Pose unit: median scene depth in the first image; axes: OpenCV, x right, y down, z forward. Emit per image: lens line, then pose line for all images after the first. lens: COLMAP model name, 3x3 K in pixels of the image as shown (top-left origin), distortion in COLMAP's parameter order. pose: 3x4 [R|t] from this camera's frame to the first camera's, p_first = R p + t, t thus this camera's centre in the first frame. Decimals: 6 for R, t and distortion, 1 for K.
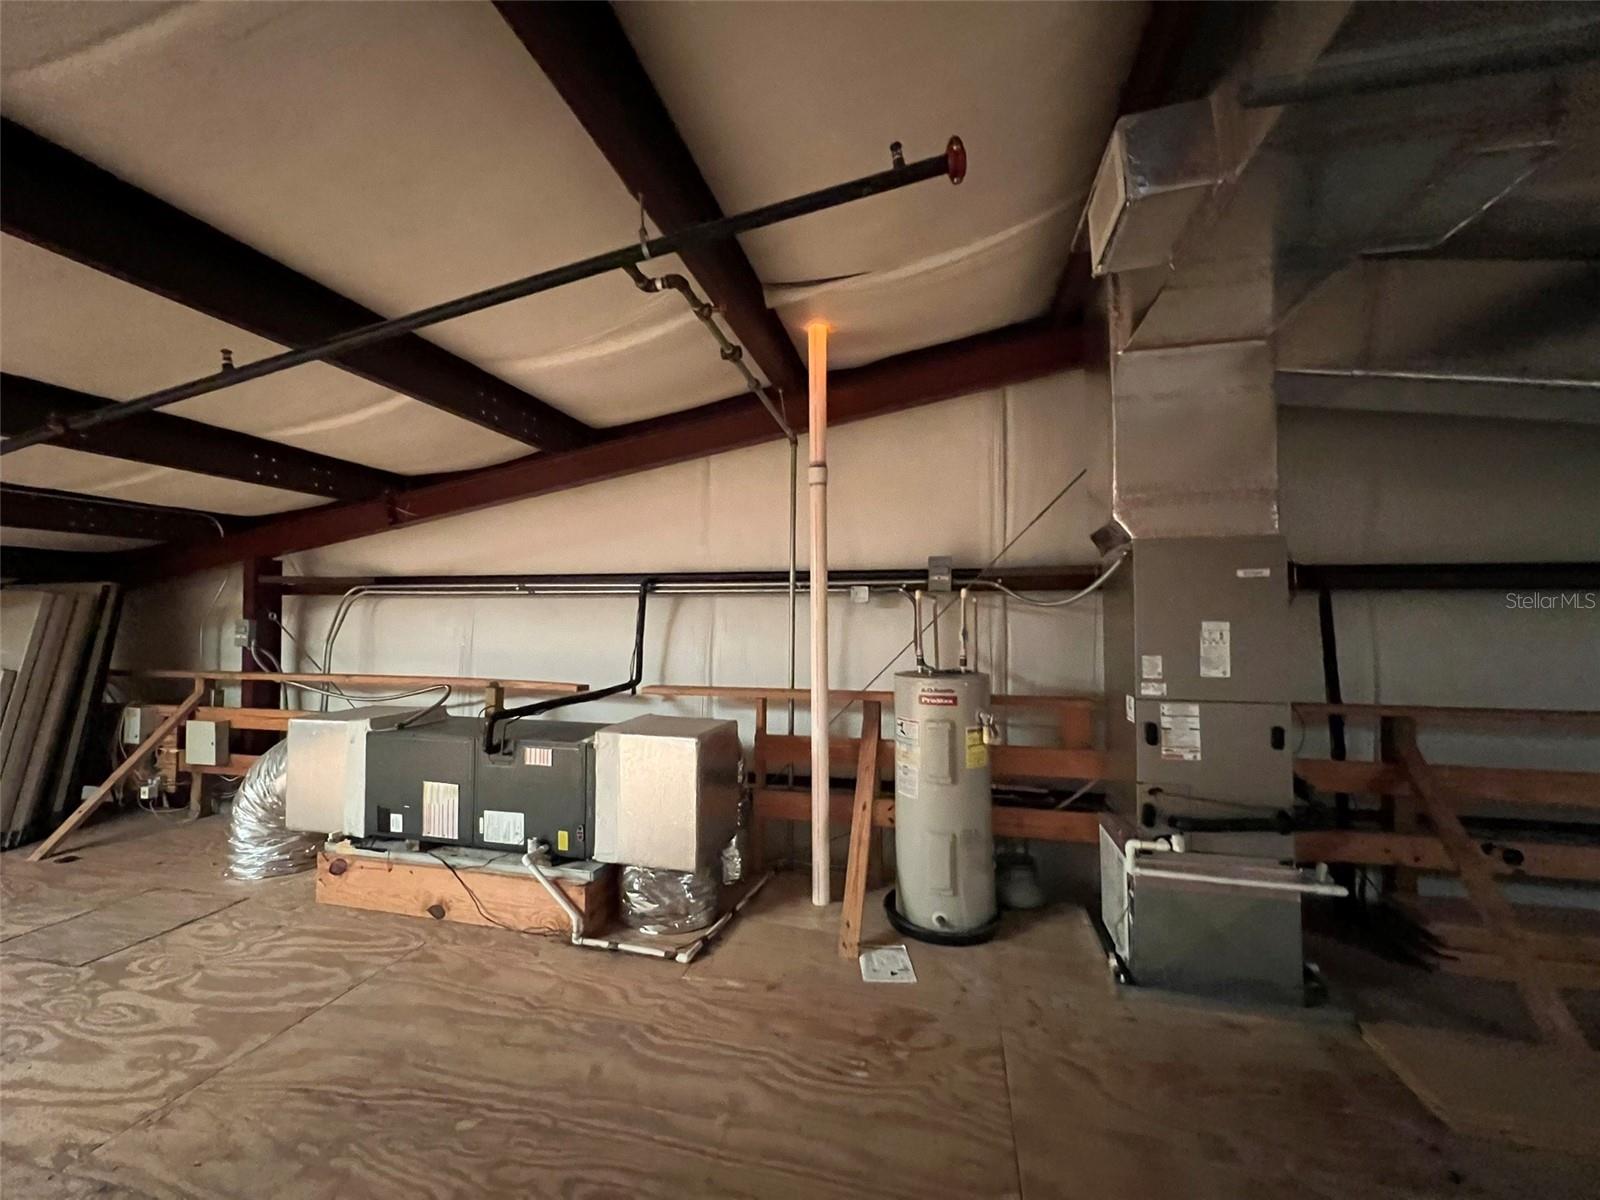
lens RADIAL K [[639.3, 0, 790.6], [0, 639.3, 592.8], [0, 0, 1]] dist [-0.000722, 0.000518]
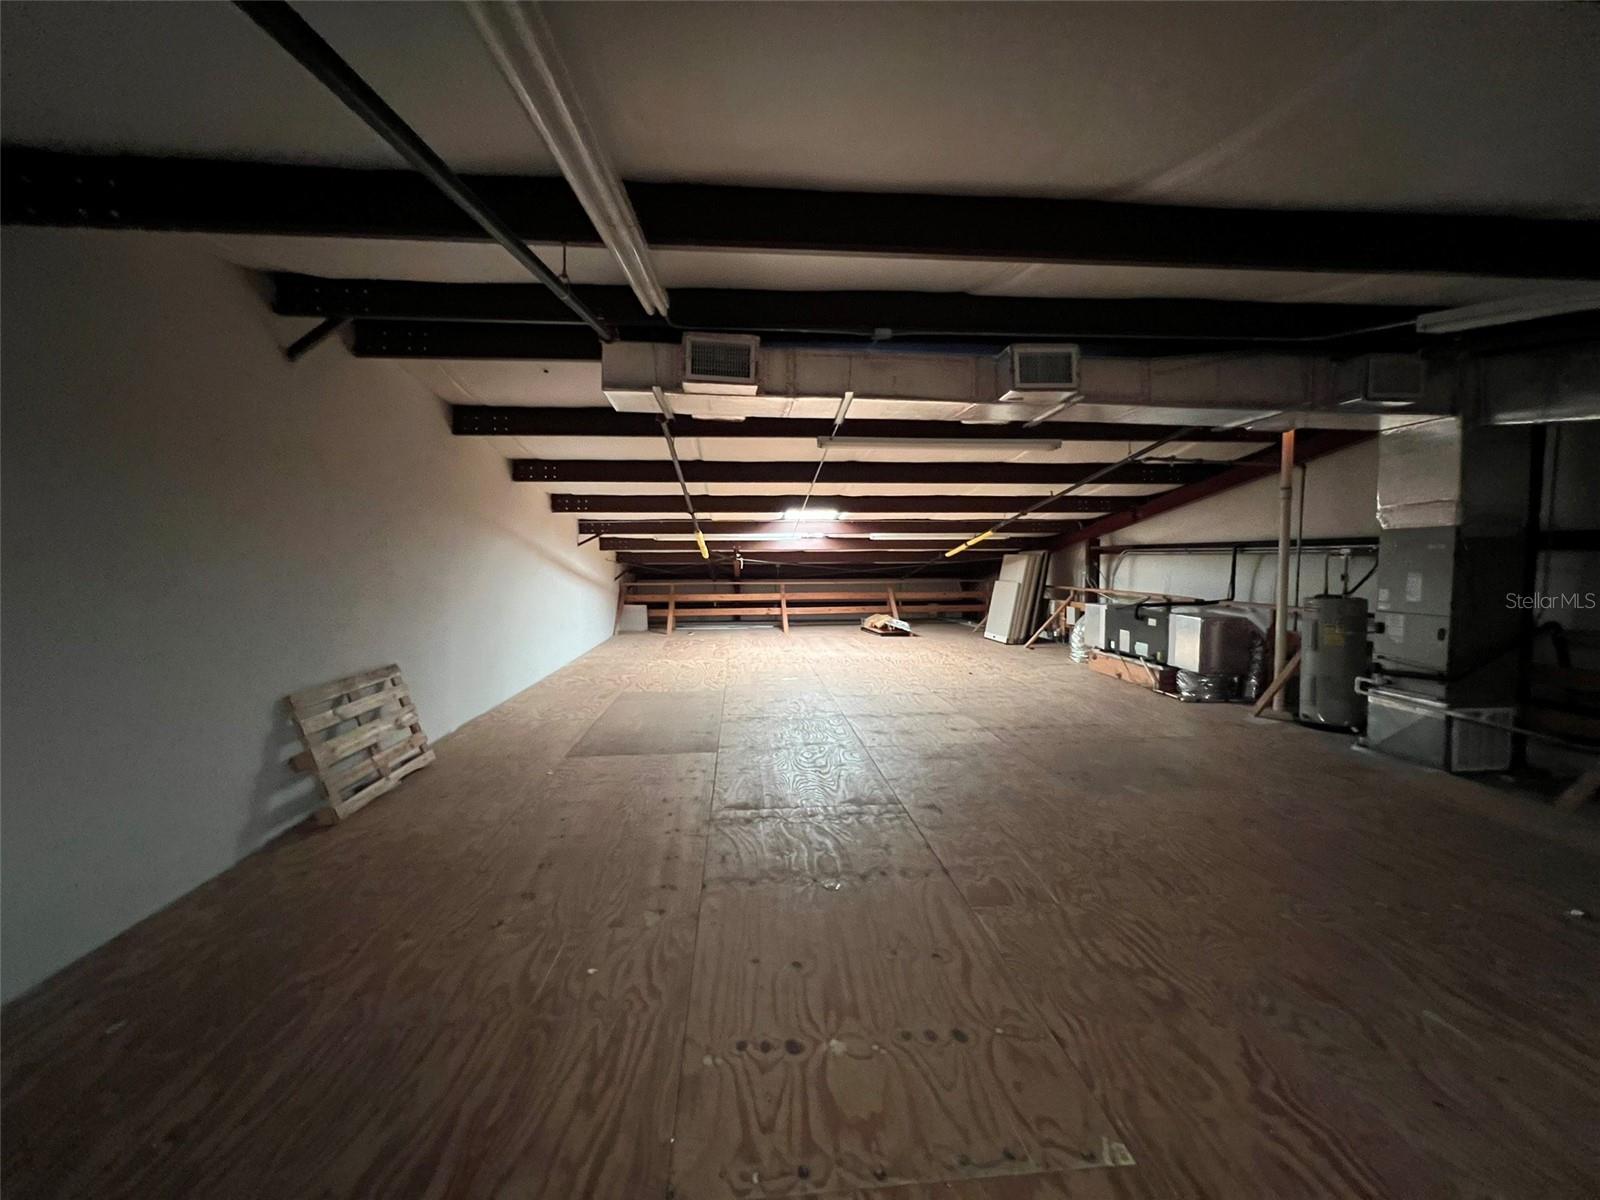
lens RADIAL K [[639.3, 0, 796.8], [0, 639.3, 598.5], [0, 0, 1]] dist [-0.000722, 0.000518]
pose [[0.315212, 0.053172, -0.947531, 1.445383], [0.047278, 0.996310, 0.071637, -0.077505], [0.947843, -0.067378, 0.311535, -1.028684]]
